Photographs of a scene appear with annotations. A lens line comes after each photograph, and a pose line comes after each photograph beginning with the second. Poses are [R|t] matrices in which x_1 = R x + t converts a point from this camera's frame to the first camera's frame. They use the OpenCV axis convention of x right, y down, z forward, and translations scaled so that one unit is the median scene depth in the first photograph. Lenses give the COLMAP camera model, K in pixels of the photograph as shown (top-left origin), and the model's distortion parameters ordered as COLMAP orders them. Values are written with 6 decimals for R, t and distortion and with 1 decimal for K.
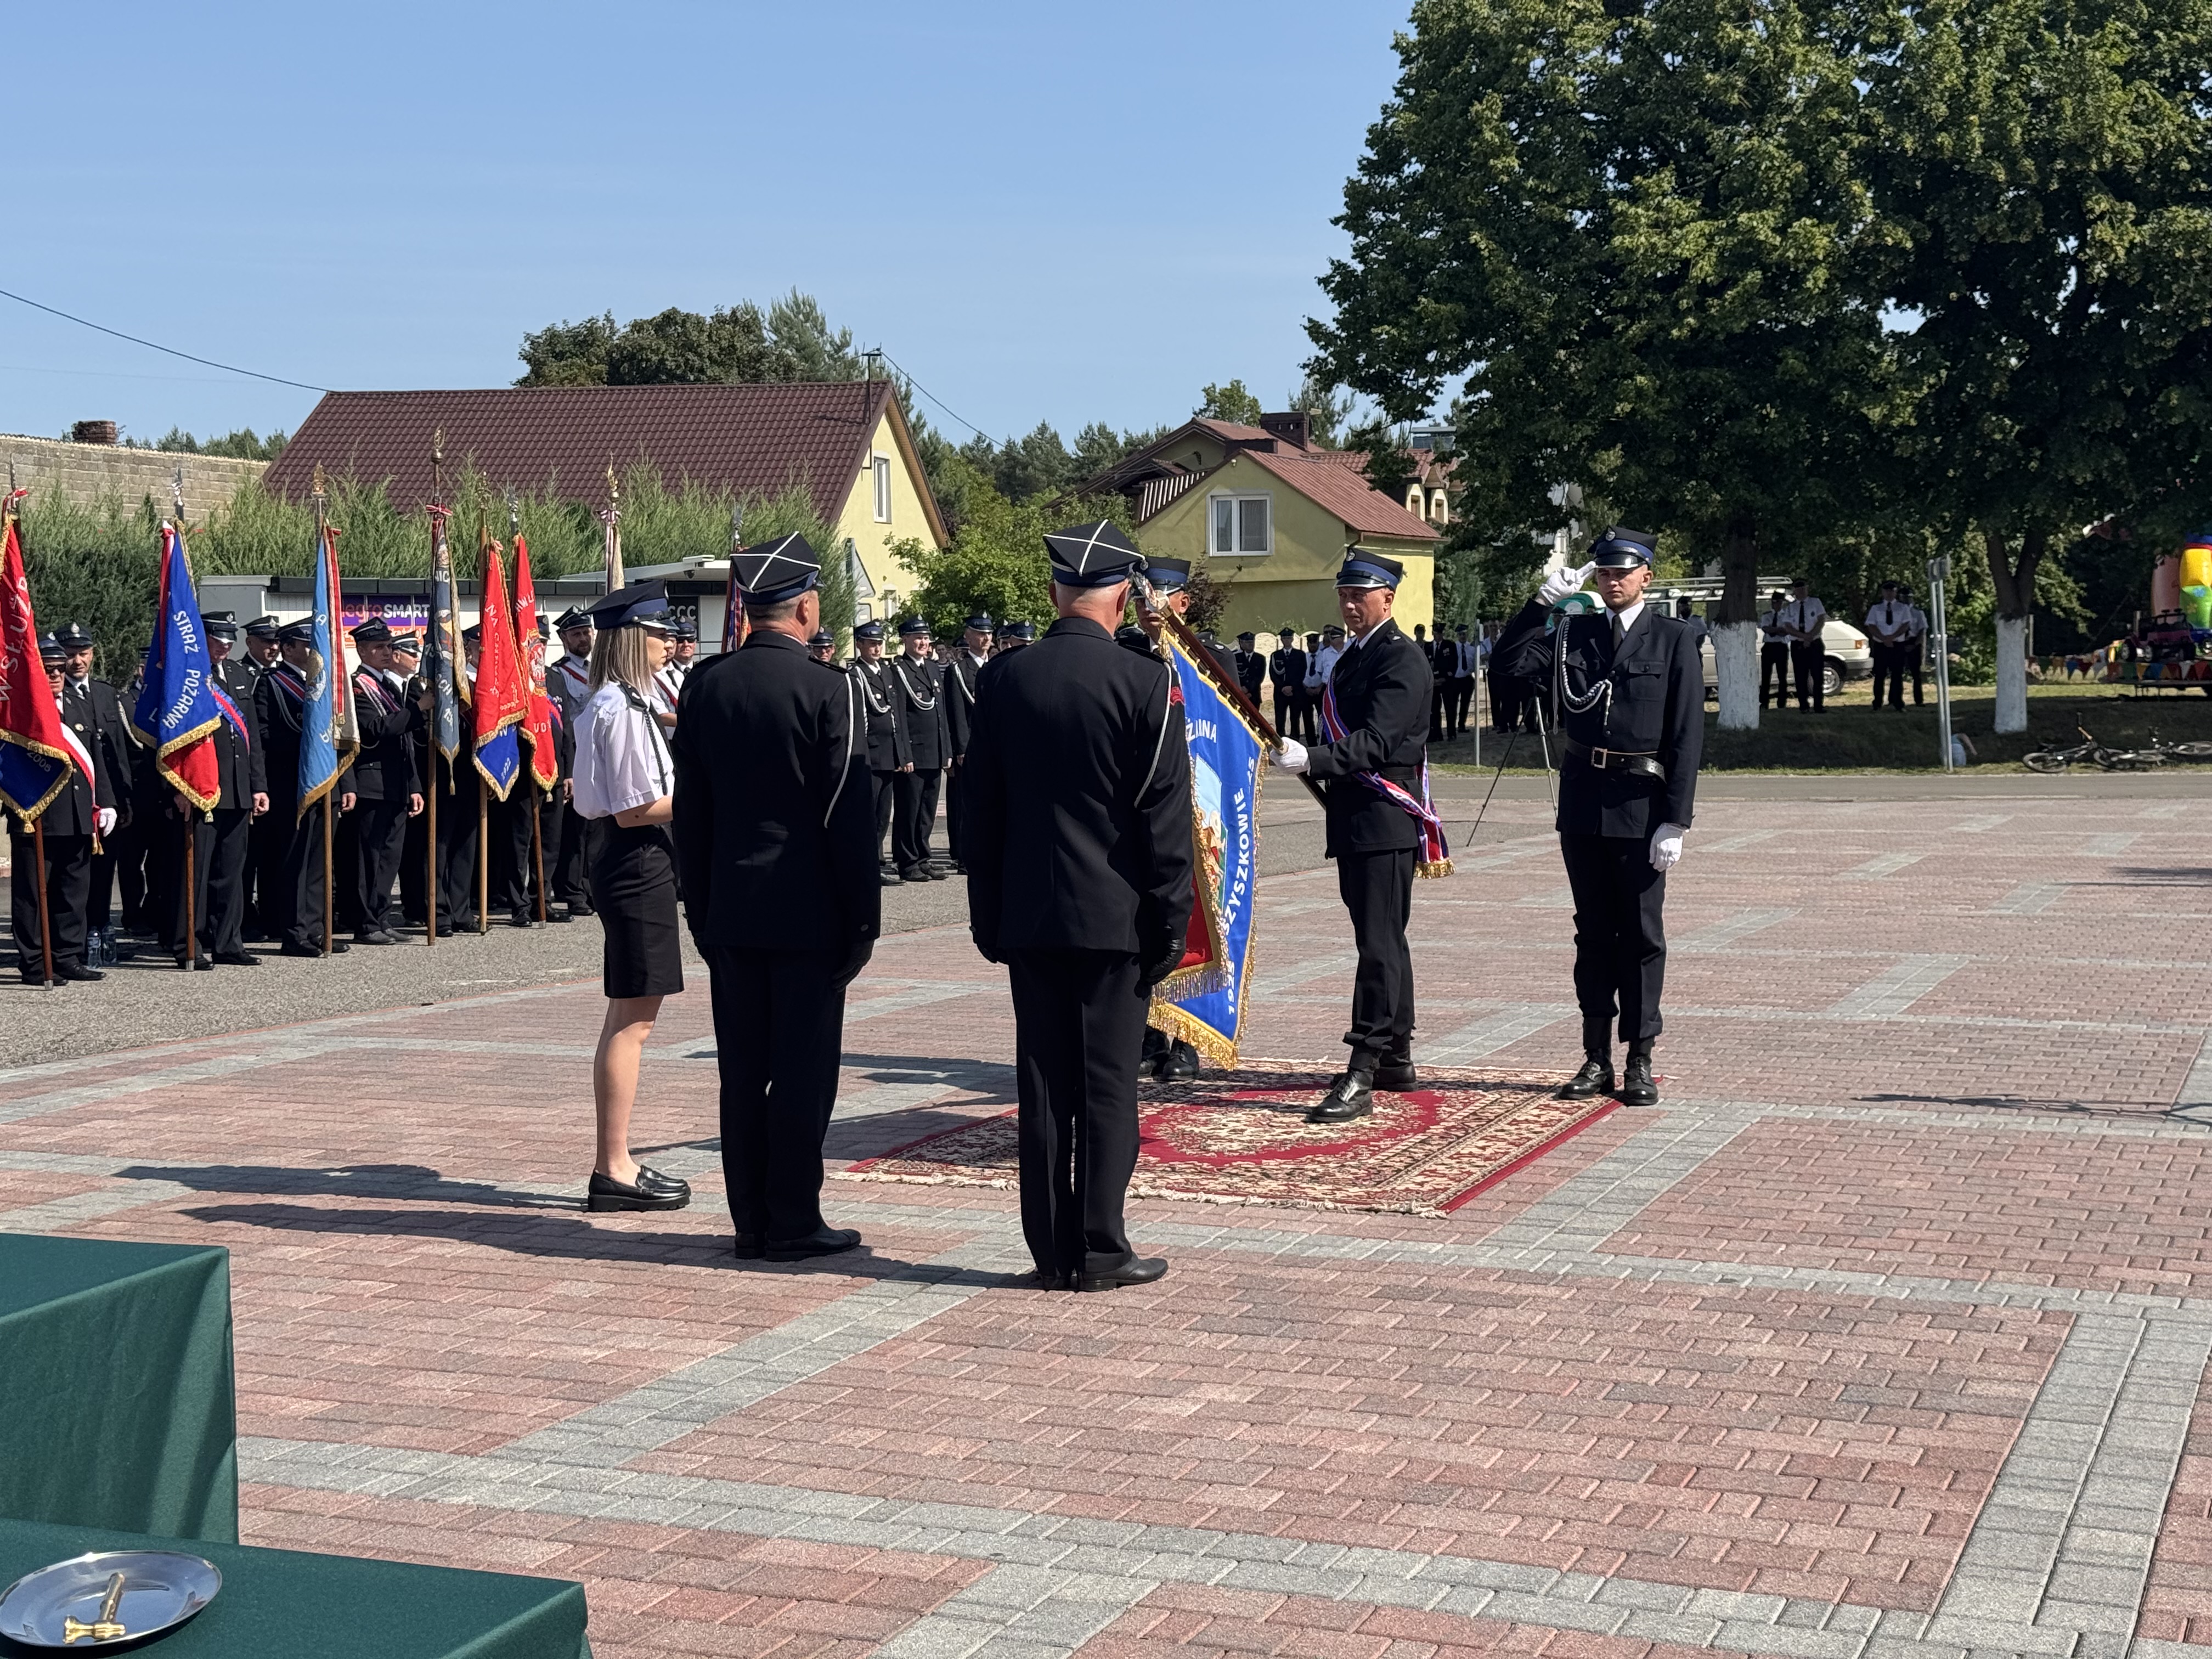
lens RADIAL K [[3089.5, 0, 1111.1], [0, 3089.5, 833.1], [0, 0, 1]] dist [0.185705, -0.317356]
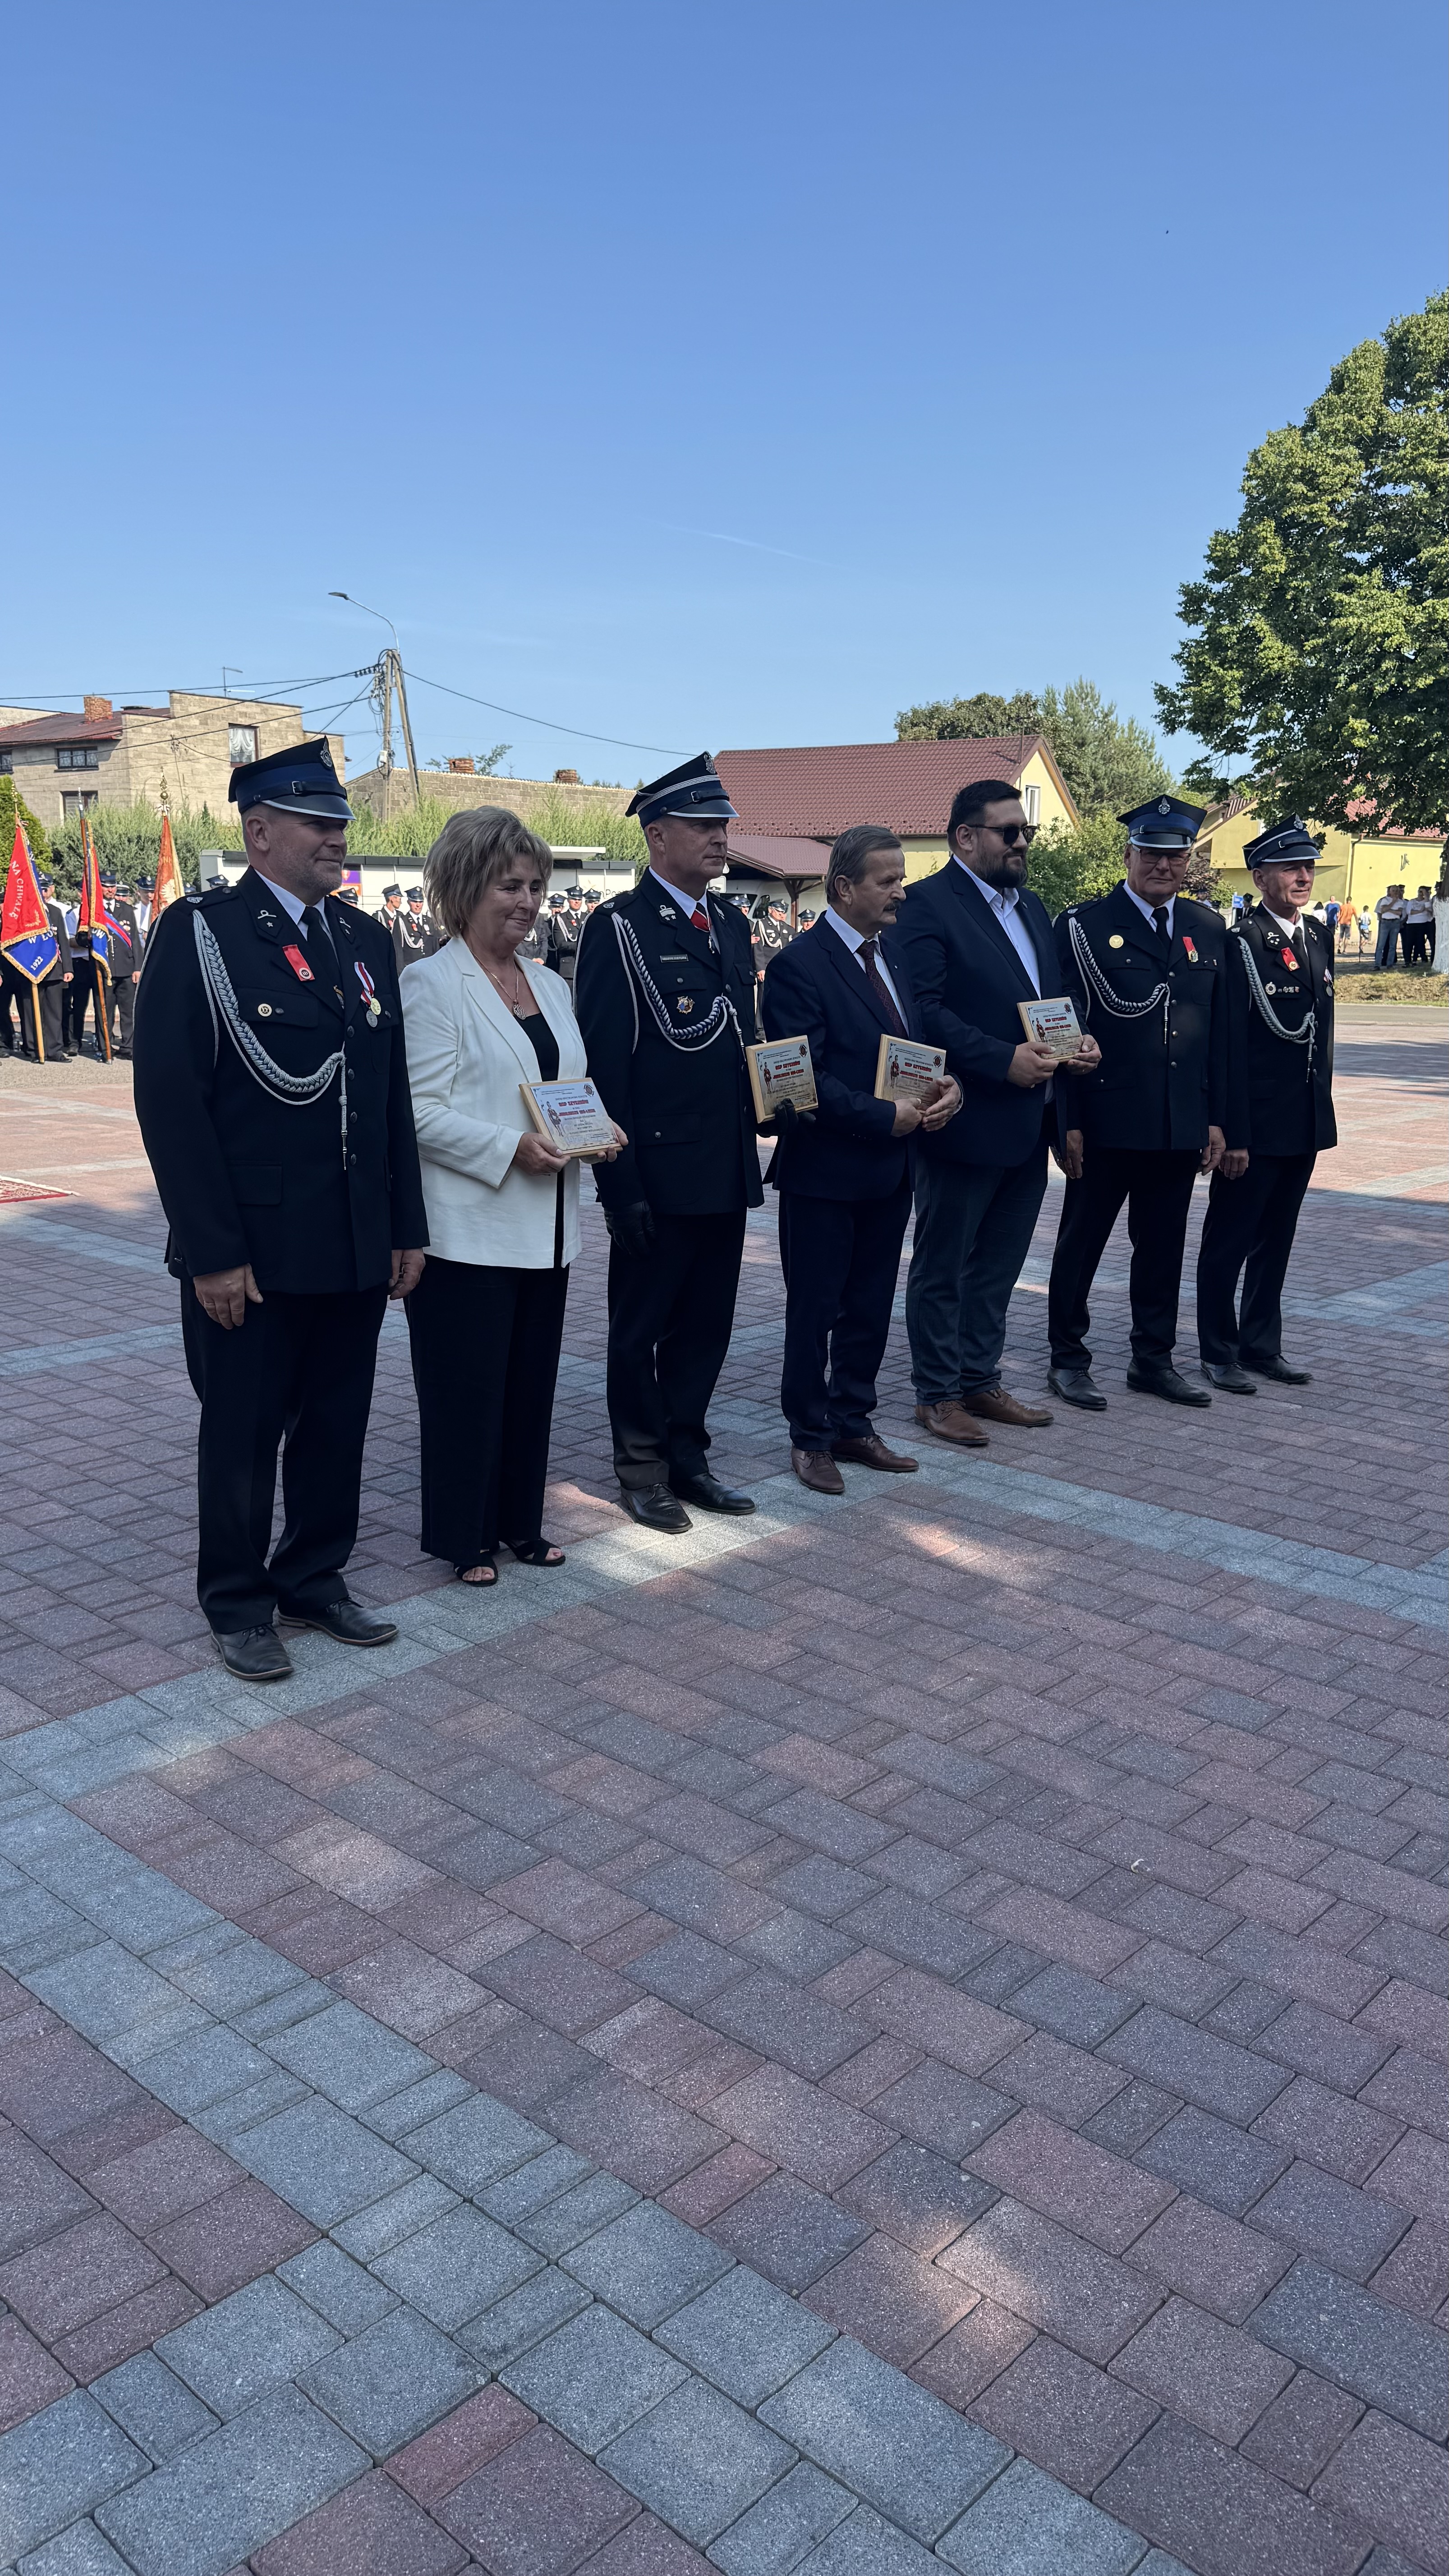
lens RADIAL K [[1801.5, 0, 715.1], [0, 1801.5, 1264.5], [0, 0, 1]] dist [0.158852, -0.288778]
pose [[0.935030, 0.087061, -0.343713, 0.343572], [-0.040497, 0.989265, 0.140410, -0.009829], [0.352247, -0.117368, 0.928519, 0.142341]]
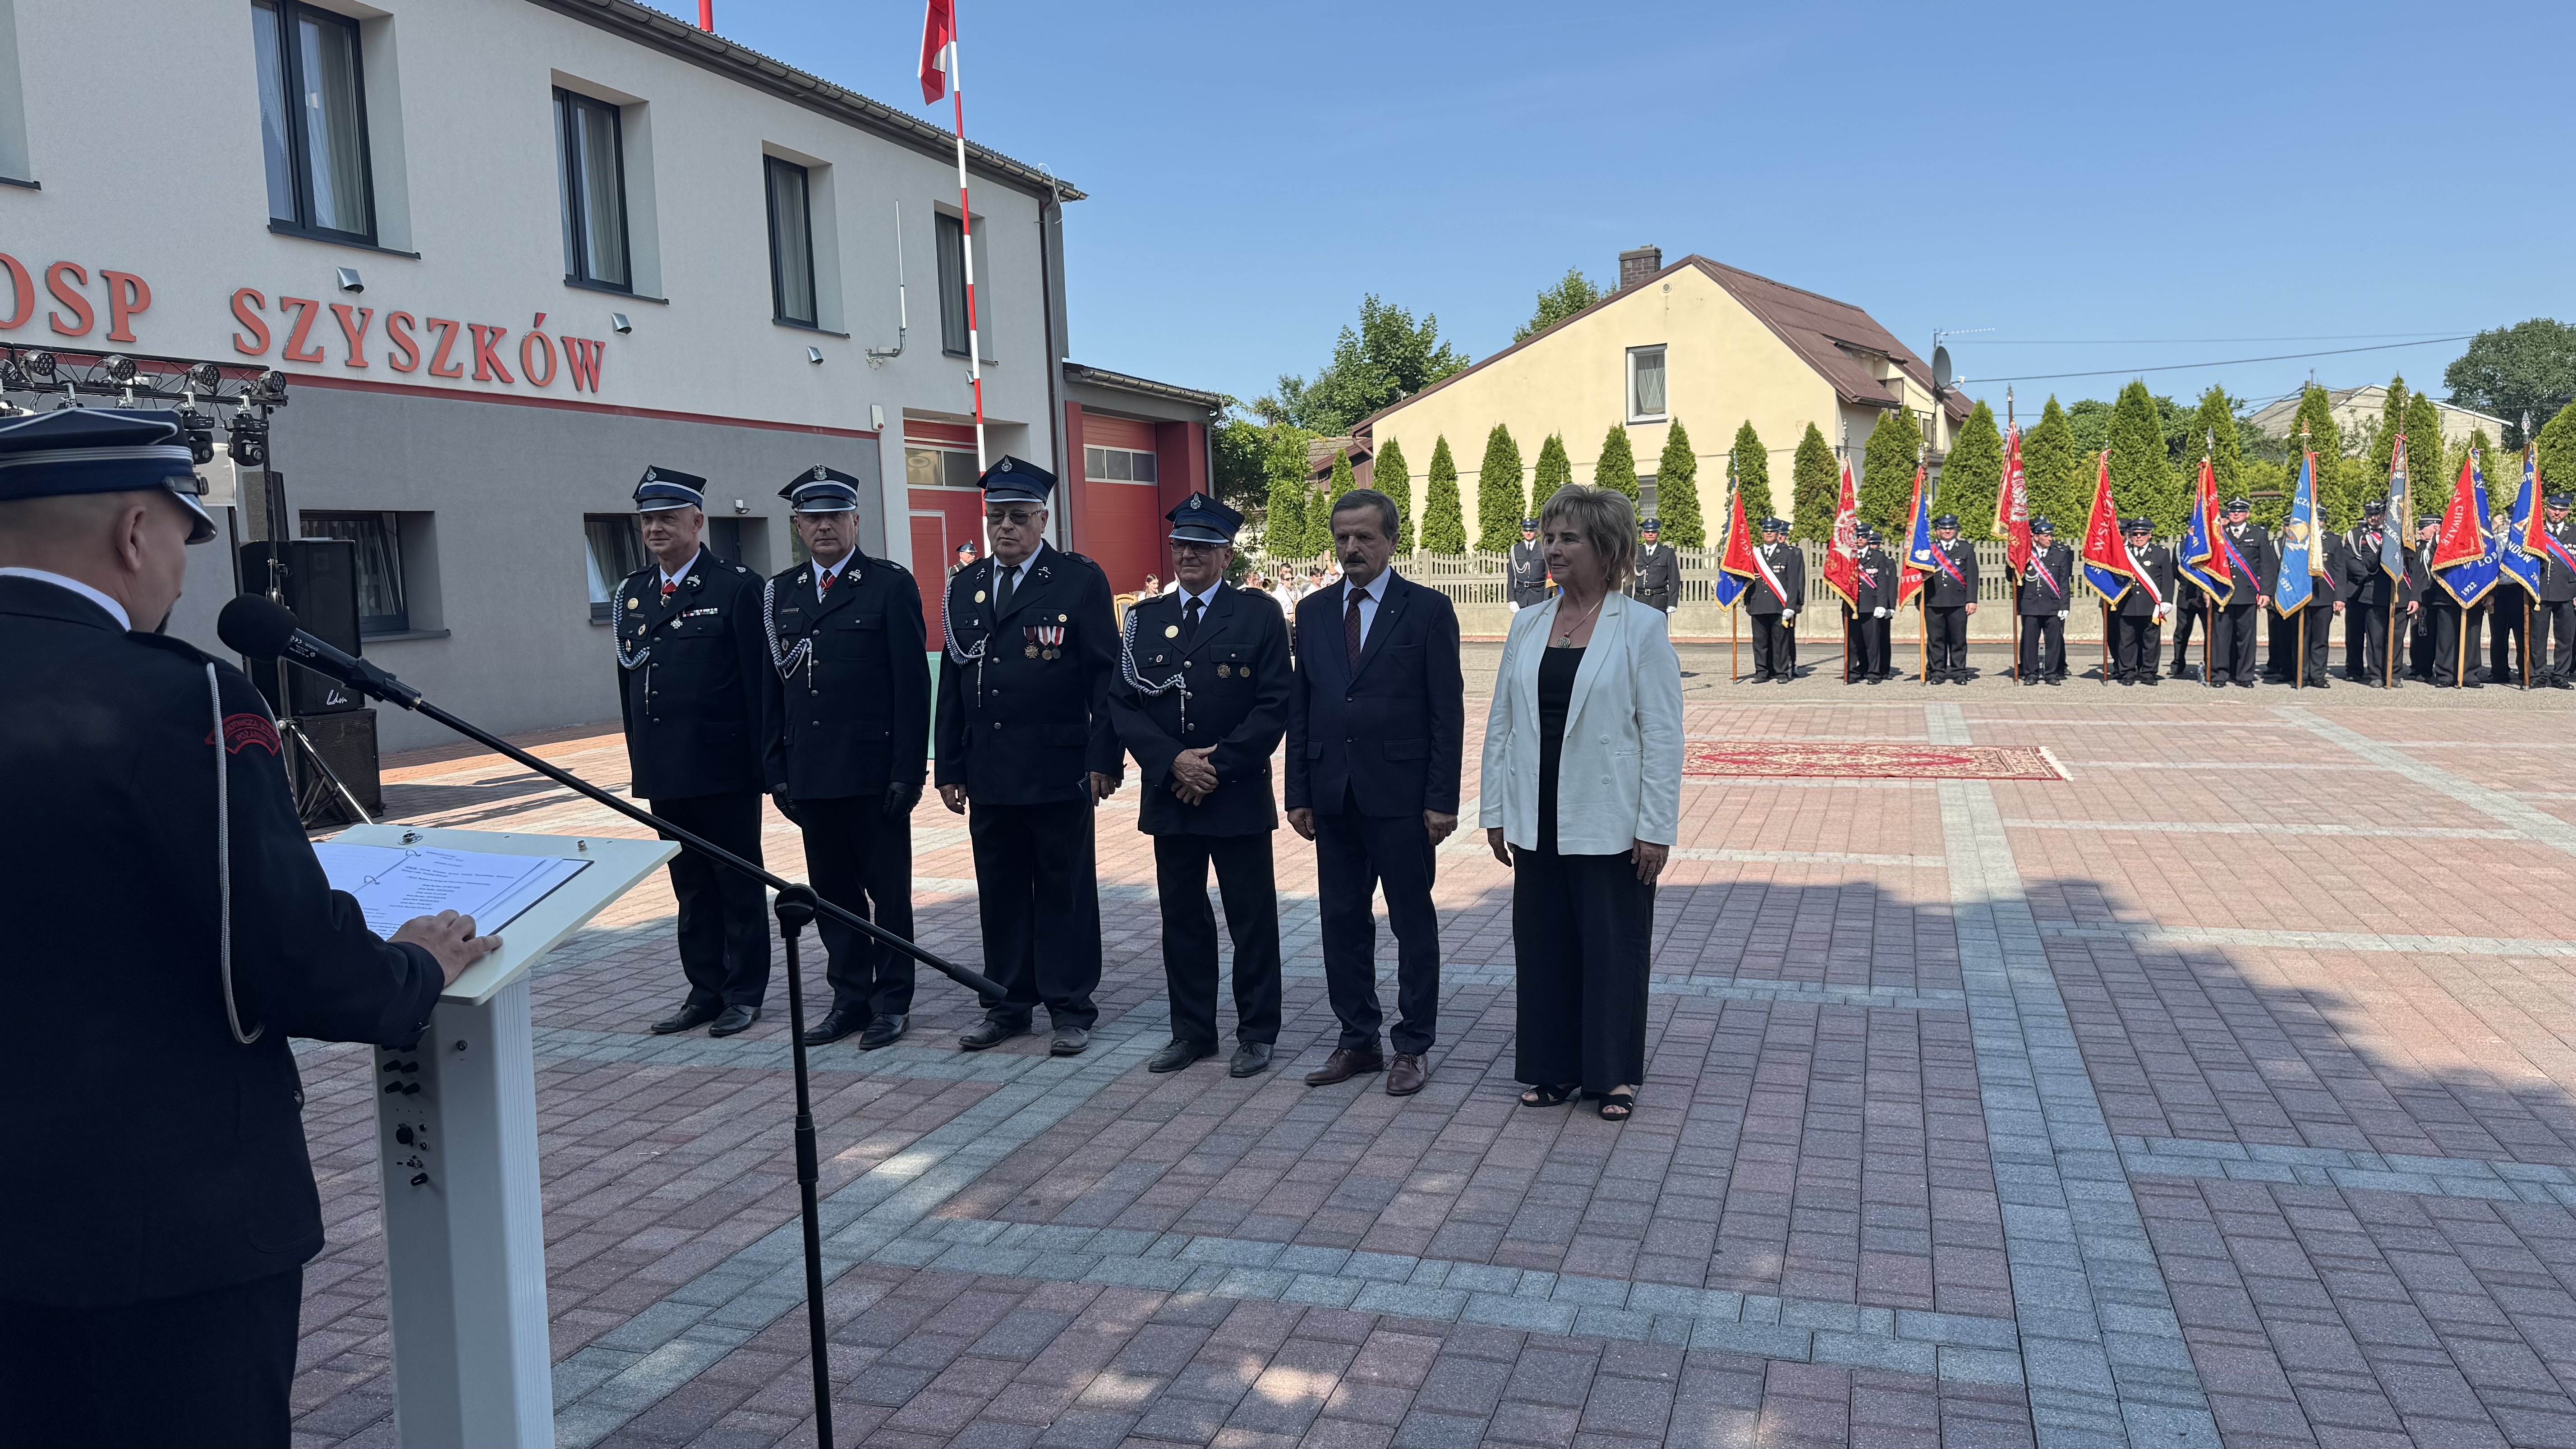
lens RADIAL K [[1801.5, 0, 1286.9], [0, 1801.5, 731.7], [0, 0, 1]] dist [0.158852, -0.288778]
pose [[0.071330, 0.106443, -0.991757, 0.550383], [-0.033806, 0.993976, 0.104250, -0.019360], [0.996880, 0.026091, 0.074499, 0.232037]]
